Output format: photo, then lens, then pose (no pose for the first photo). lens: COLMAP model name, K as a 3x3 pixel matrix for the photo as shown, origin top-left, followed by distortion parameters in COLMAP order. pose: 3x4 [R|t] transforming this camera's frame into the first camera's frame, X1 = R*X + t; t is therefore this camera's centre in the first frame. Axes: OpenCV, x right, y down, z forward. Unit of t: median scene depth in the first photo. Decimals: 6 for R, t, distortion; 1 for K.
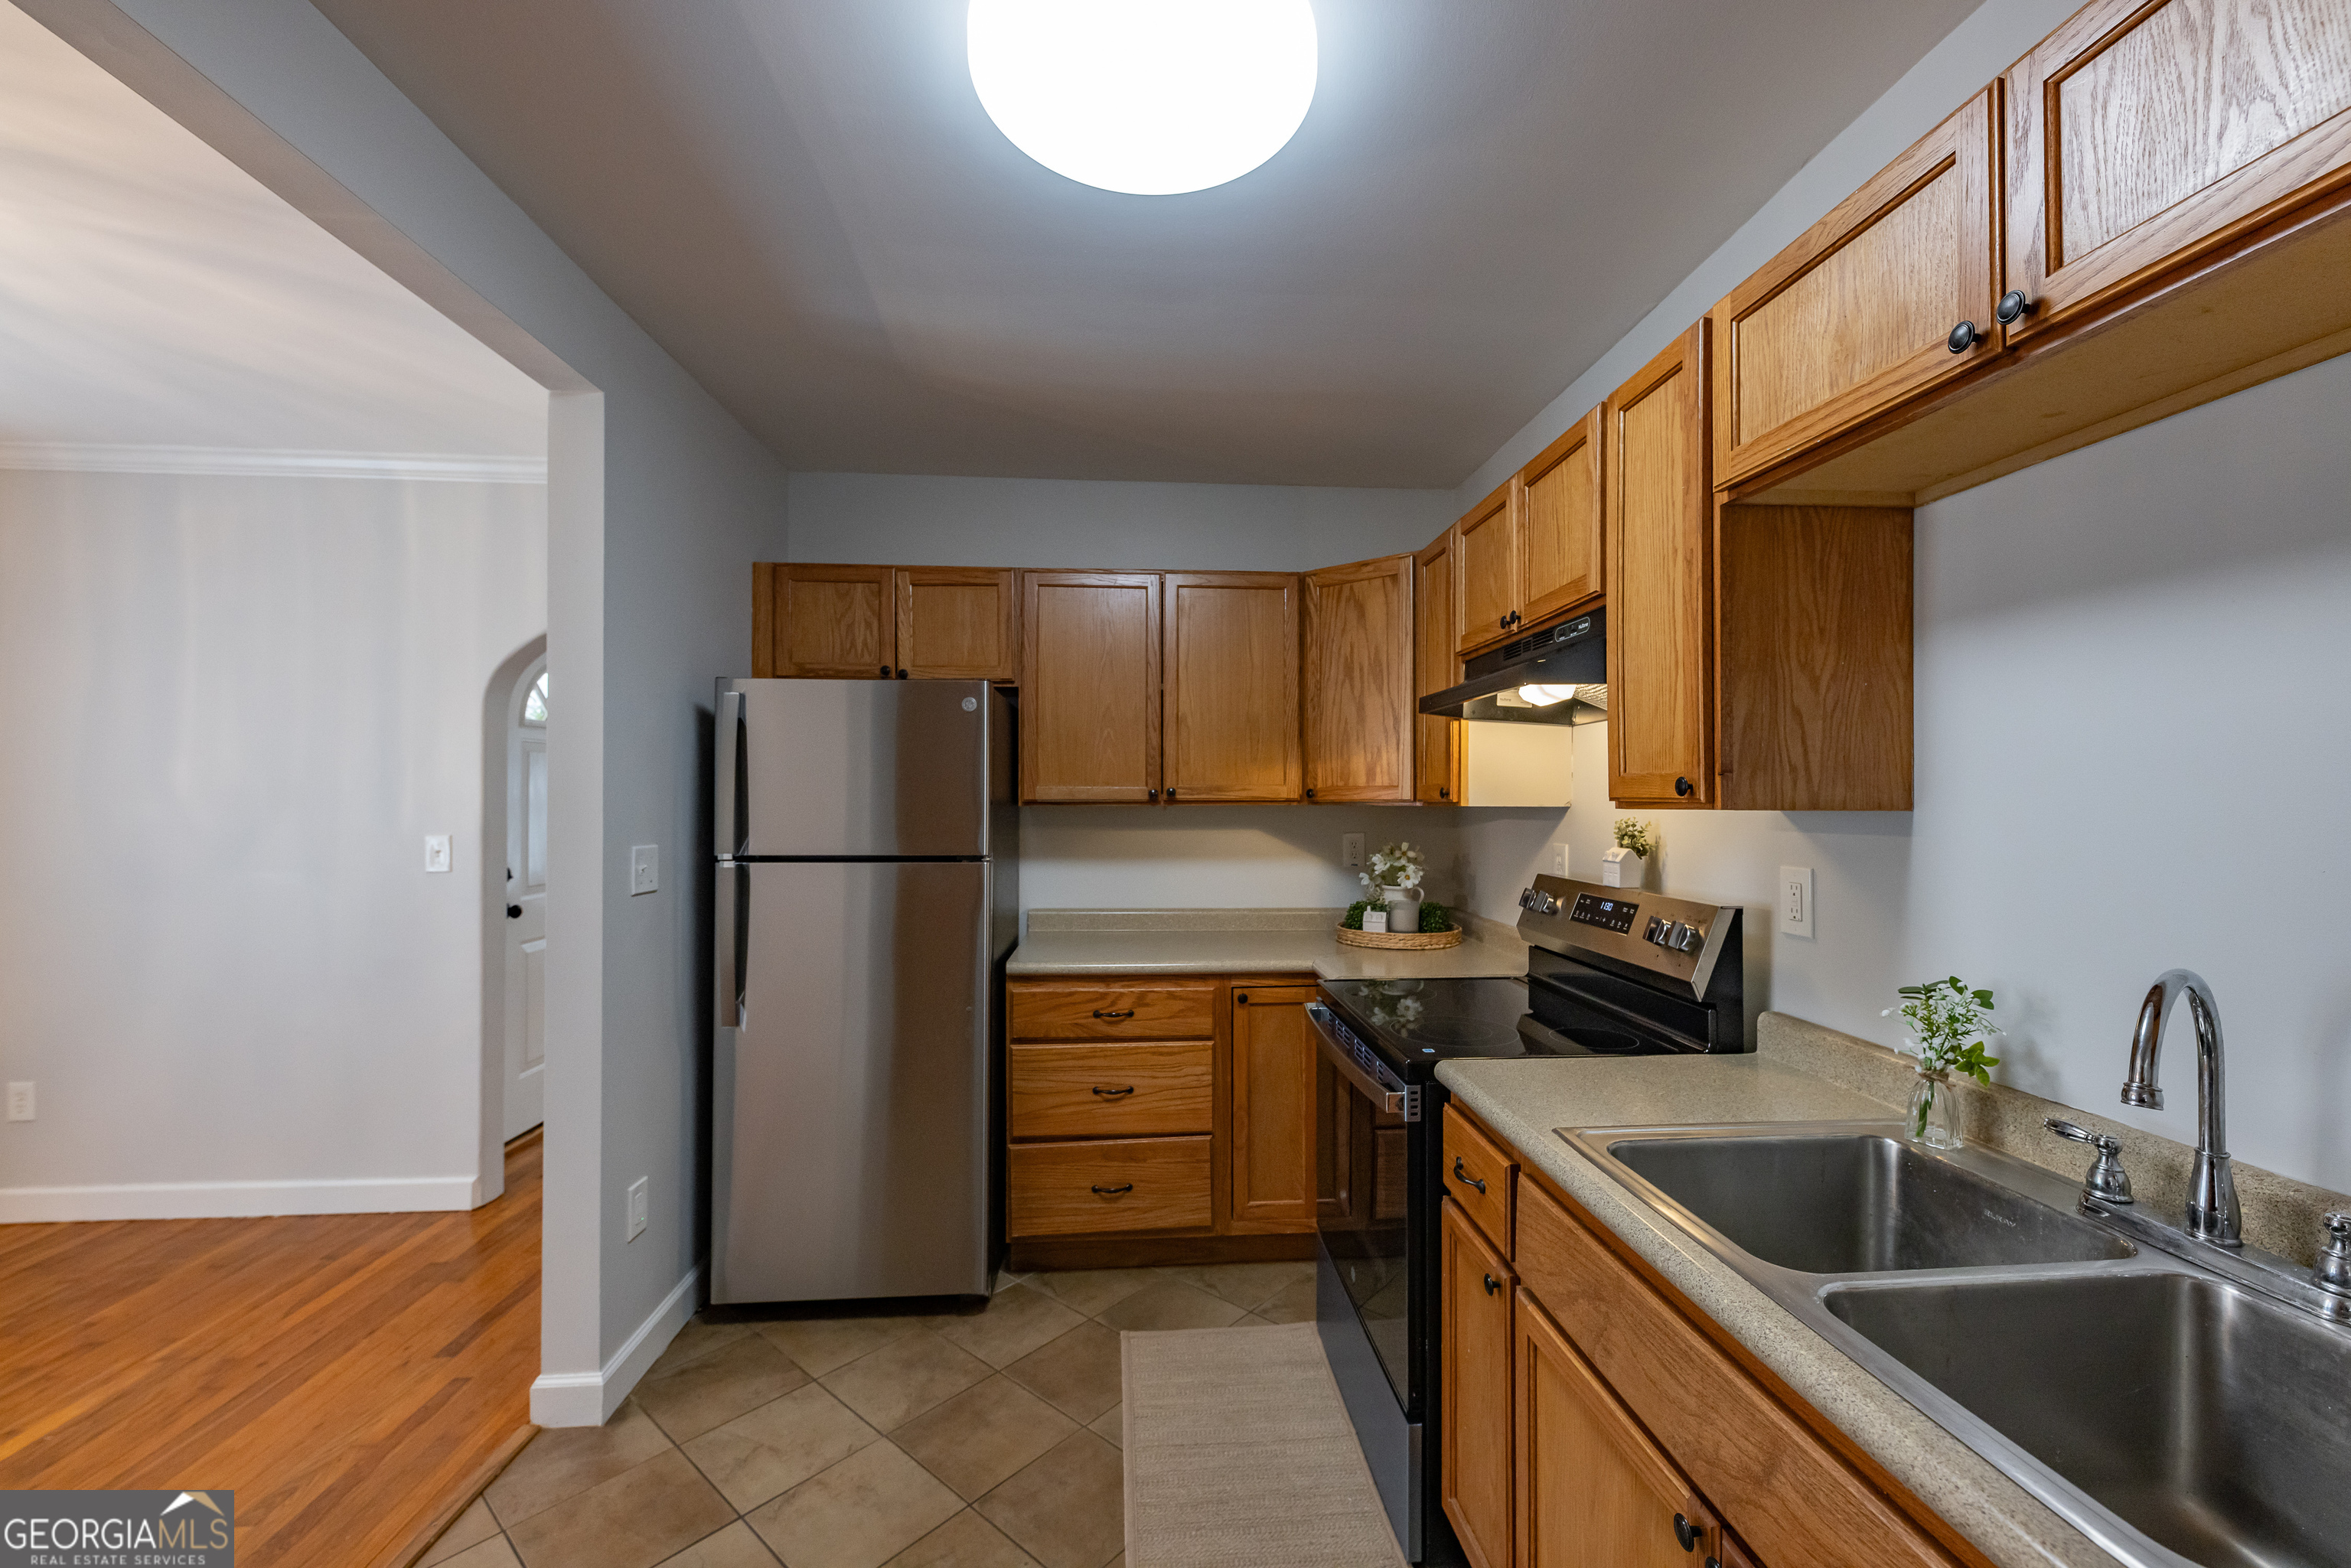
lens RADIAL K [[942.2, 0, 1186.4], [0, 942.2, 792.6], [0, 0, 1]] dist [0.006100, -0.001302]
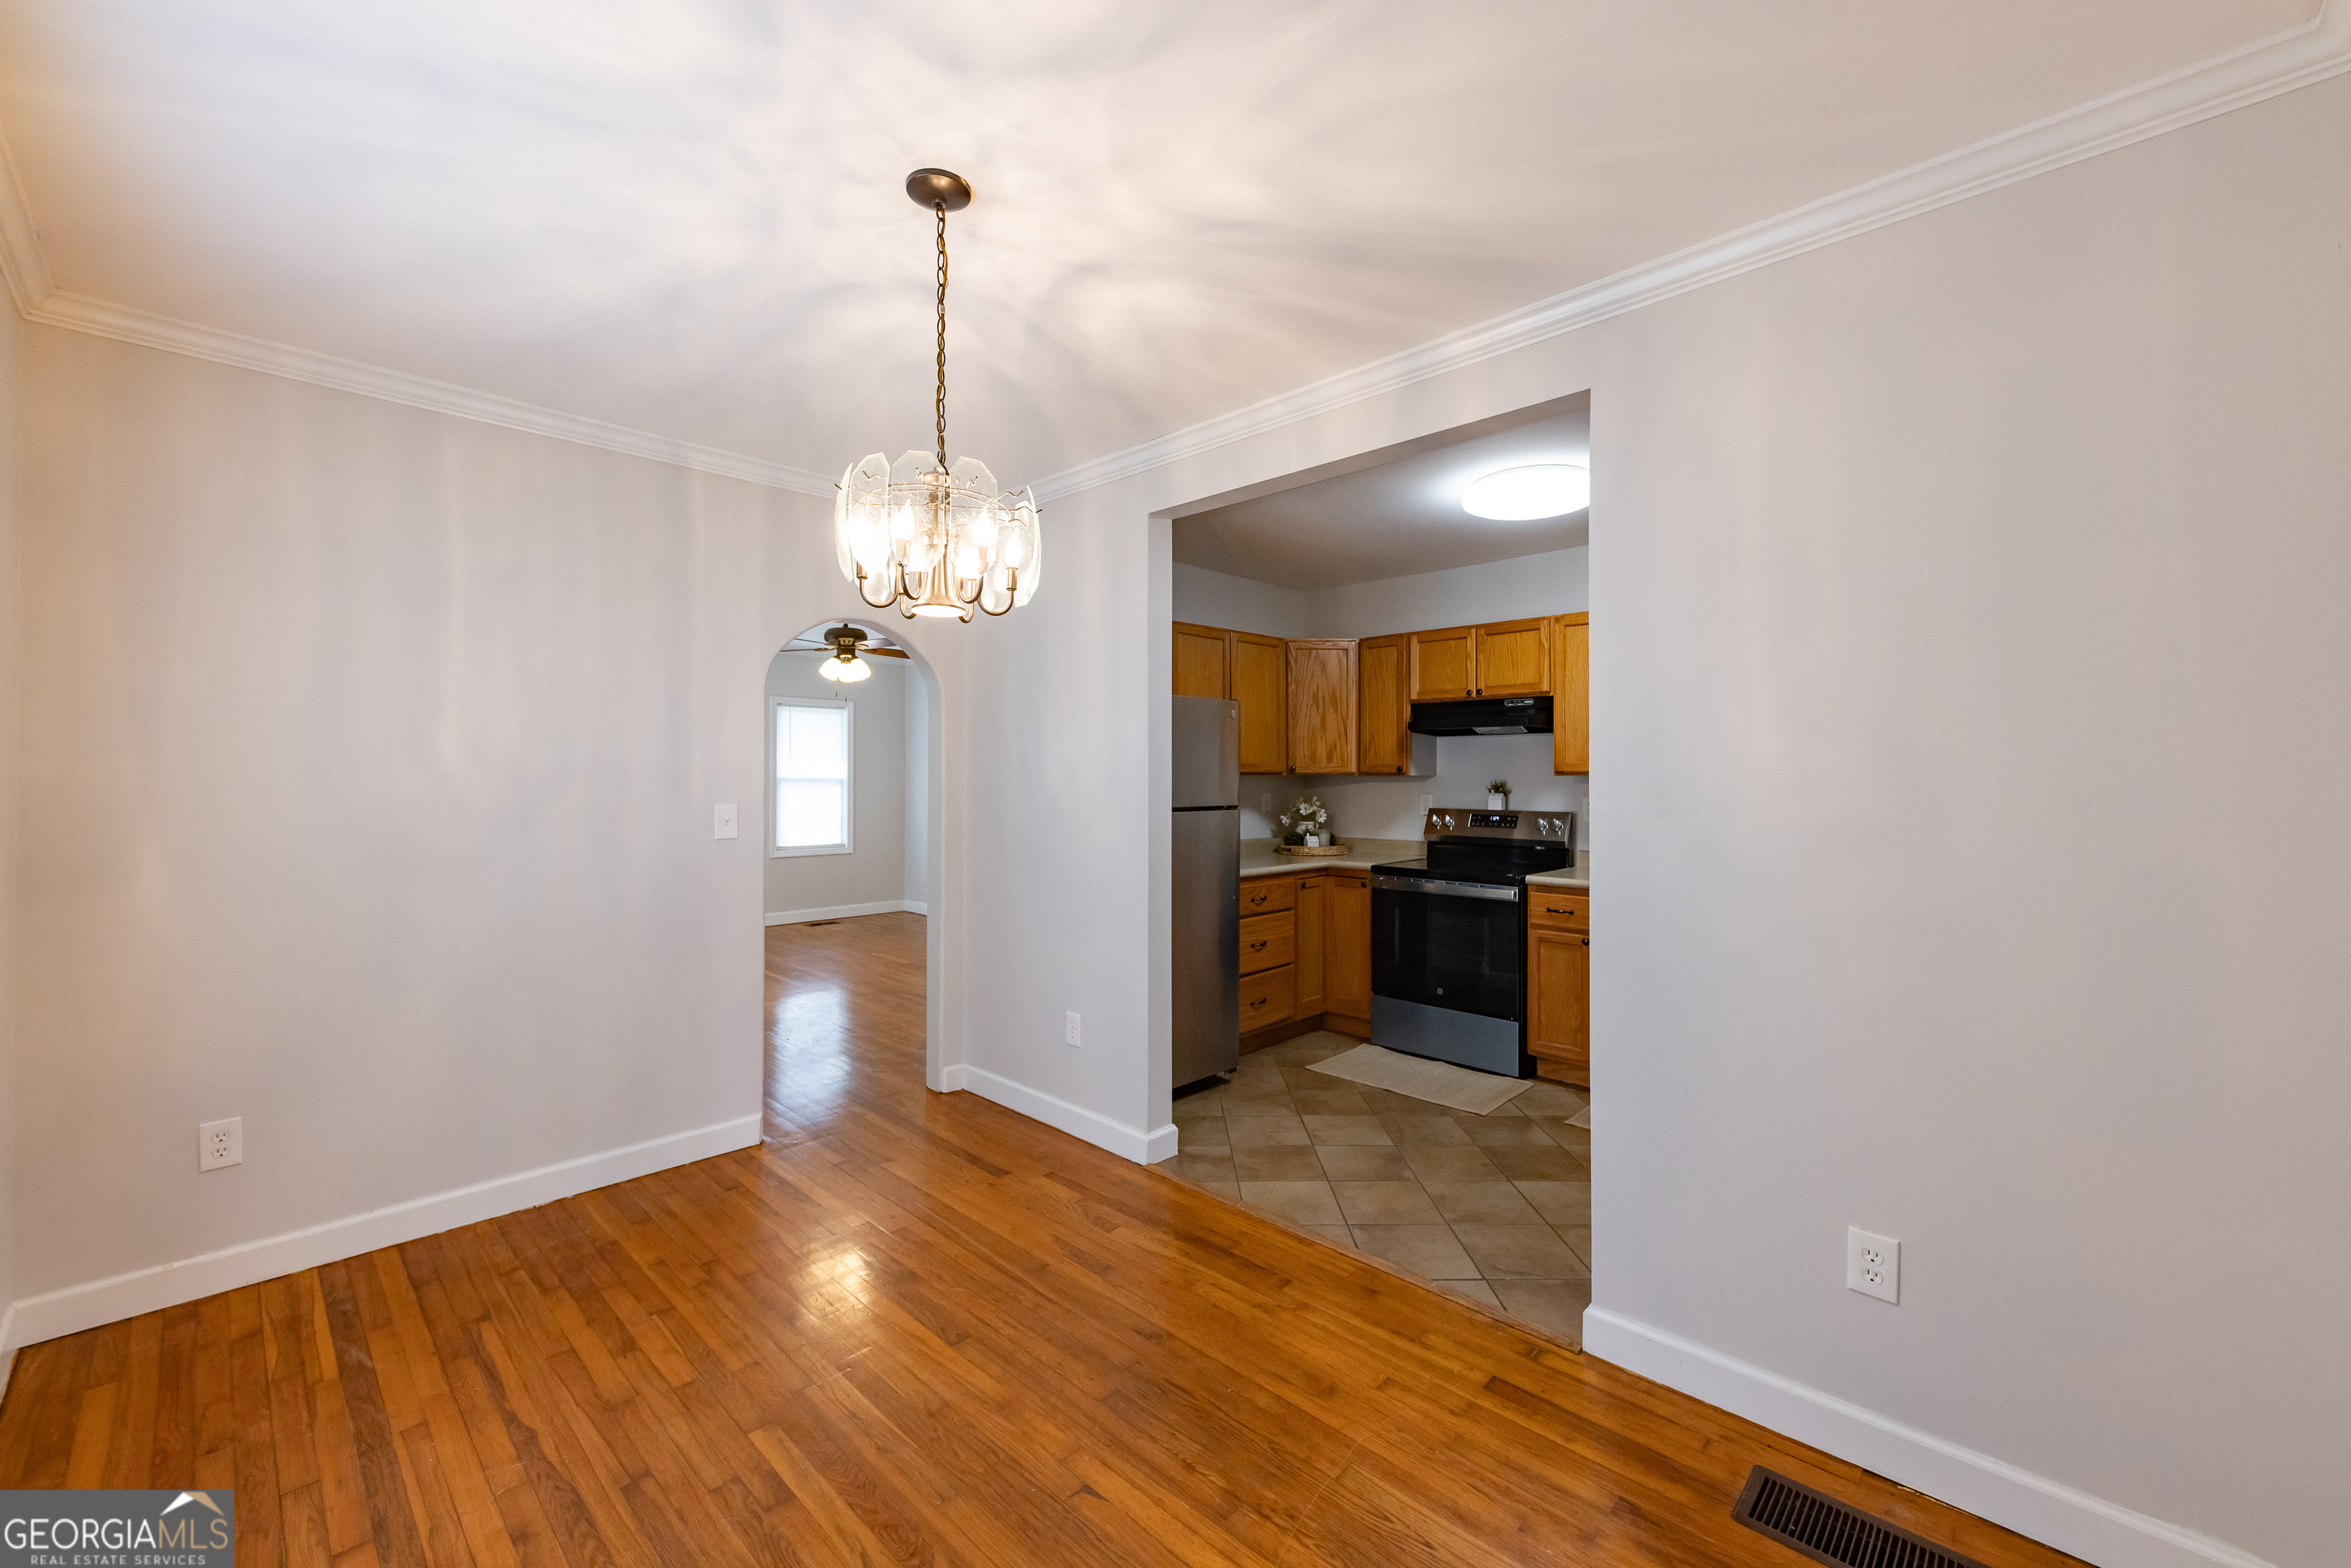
lens RADIAL K [[942.2, 0, 1162.4], [0, 942.2, 776.3], [0, 0, 1]] dist [0.006100, -0.001302]
pose [[0.751568, -0.001876, 0.659652, -1.298190], [-0.004855, 0.999953, 0.008375, 0.001588], [-0.659637, -0.009497, 0.751524, -0.151299]]
